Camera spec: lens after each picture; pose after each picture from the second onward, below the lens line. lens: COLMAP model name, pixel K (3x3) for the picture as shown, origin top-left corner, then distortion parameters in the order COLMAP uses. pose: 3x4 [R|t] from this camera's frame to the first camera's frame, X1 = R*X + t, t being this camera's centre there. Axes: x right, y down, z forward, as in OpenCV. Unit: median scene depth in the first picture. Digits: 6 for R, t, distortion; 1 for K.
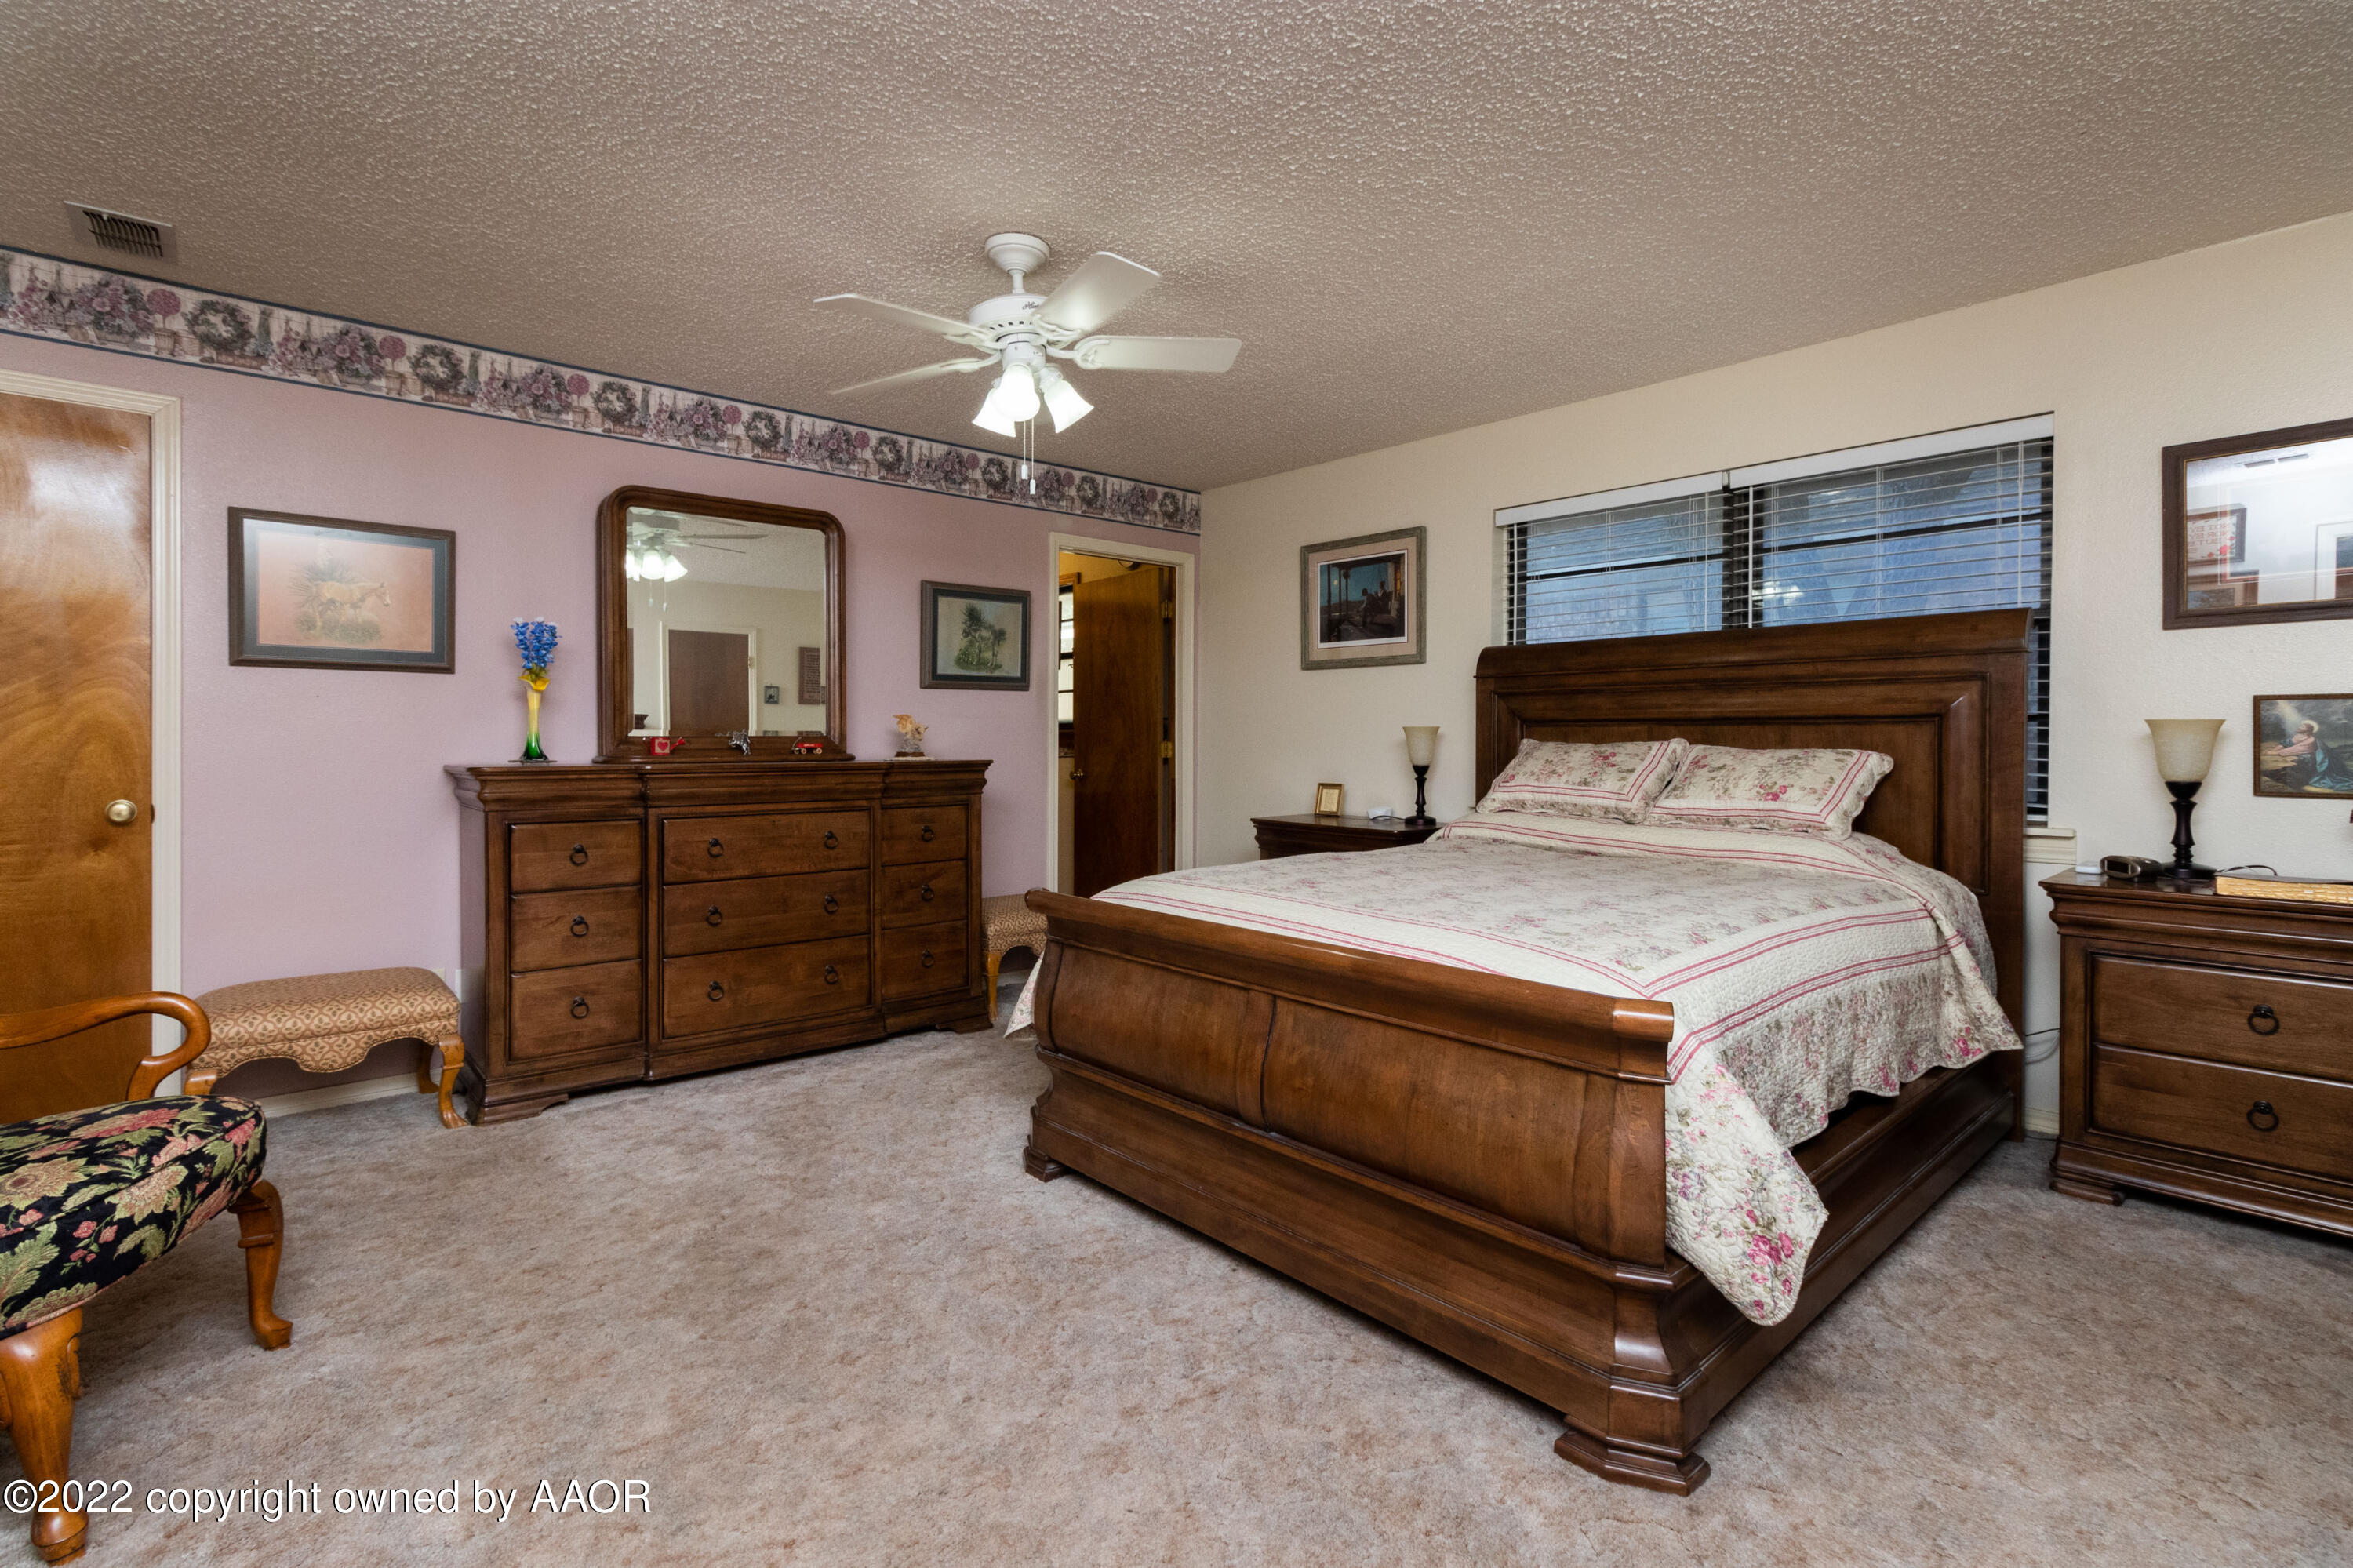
lens RADIAL K [[1116.0, 0, 1154.0], [0, 1116.0, 773.8], [0, 0, 1]] dist [0.003110, 0.001052]
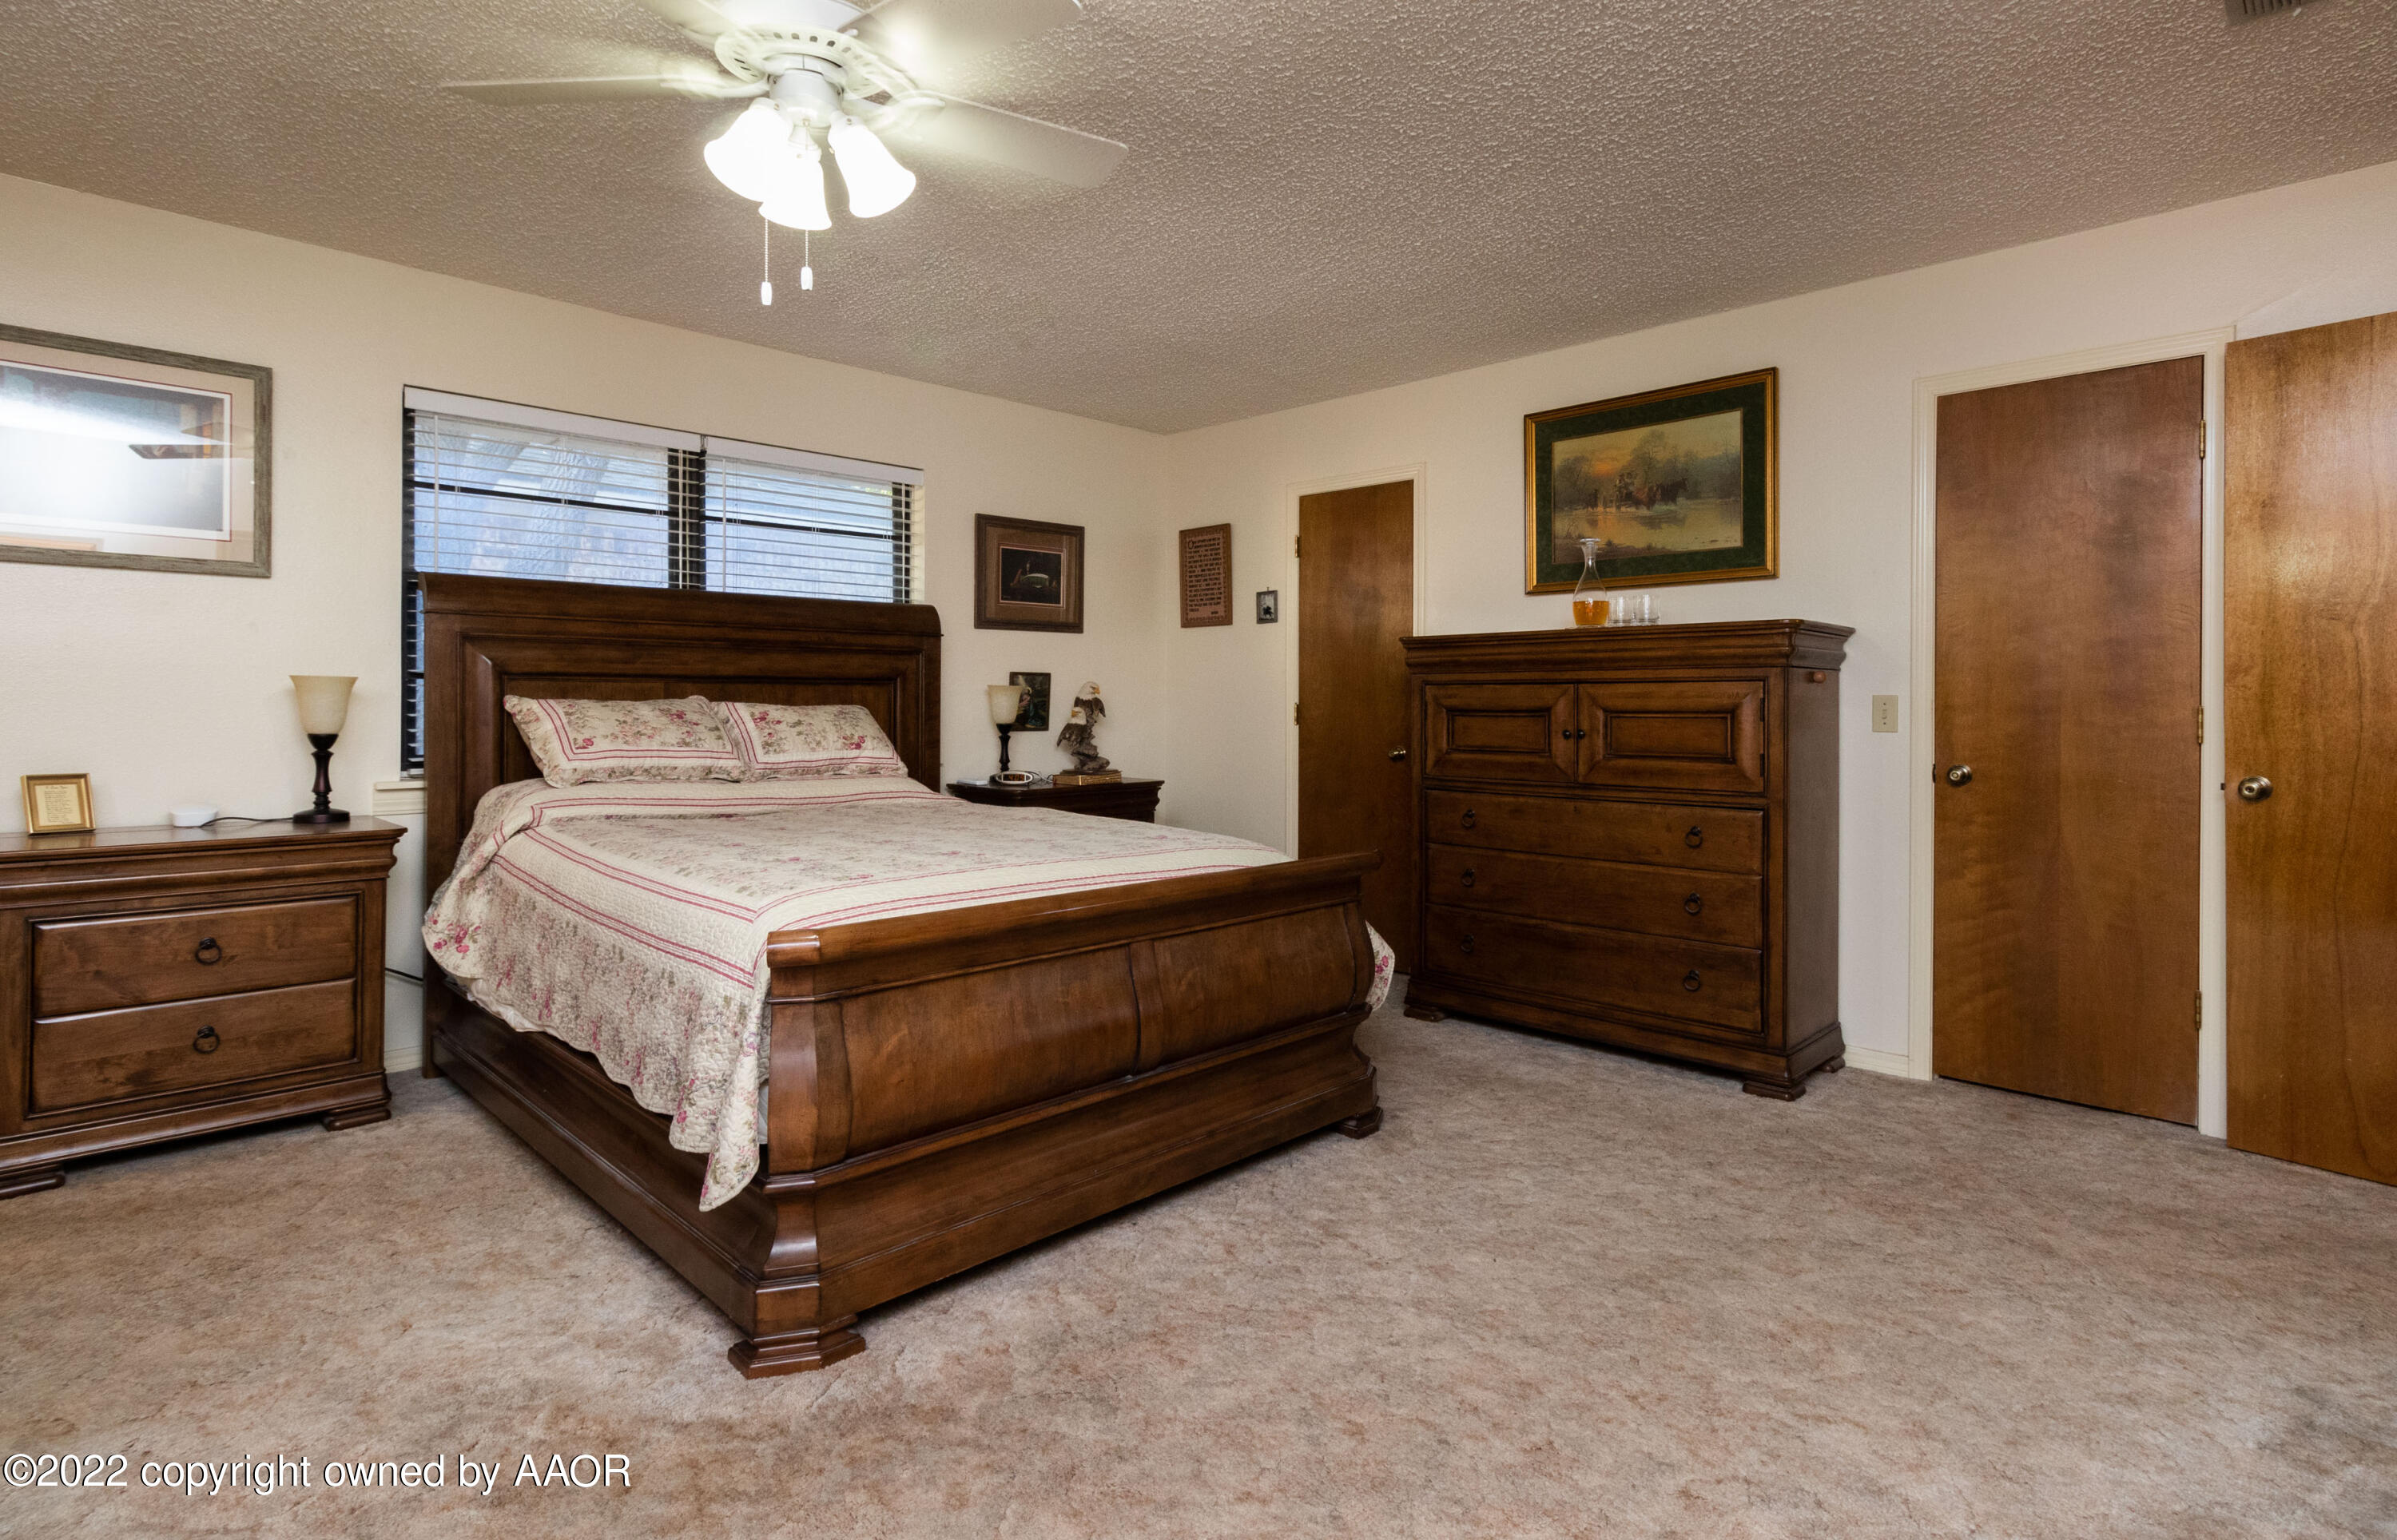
lens RADIAL K [[1190.0, 0, 1203.9], [0, 1190.0, 729.0], [0, 0, 1]] dist [0.002288, 0.000365]
pose [[-0.088432, -0.029014, 0.995660, -0.630352], [0.025125, 0.999193, 0.031349, -0.023874], [-0.995765, 0.027789, -0.087631, 0.642726]]
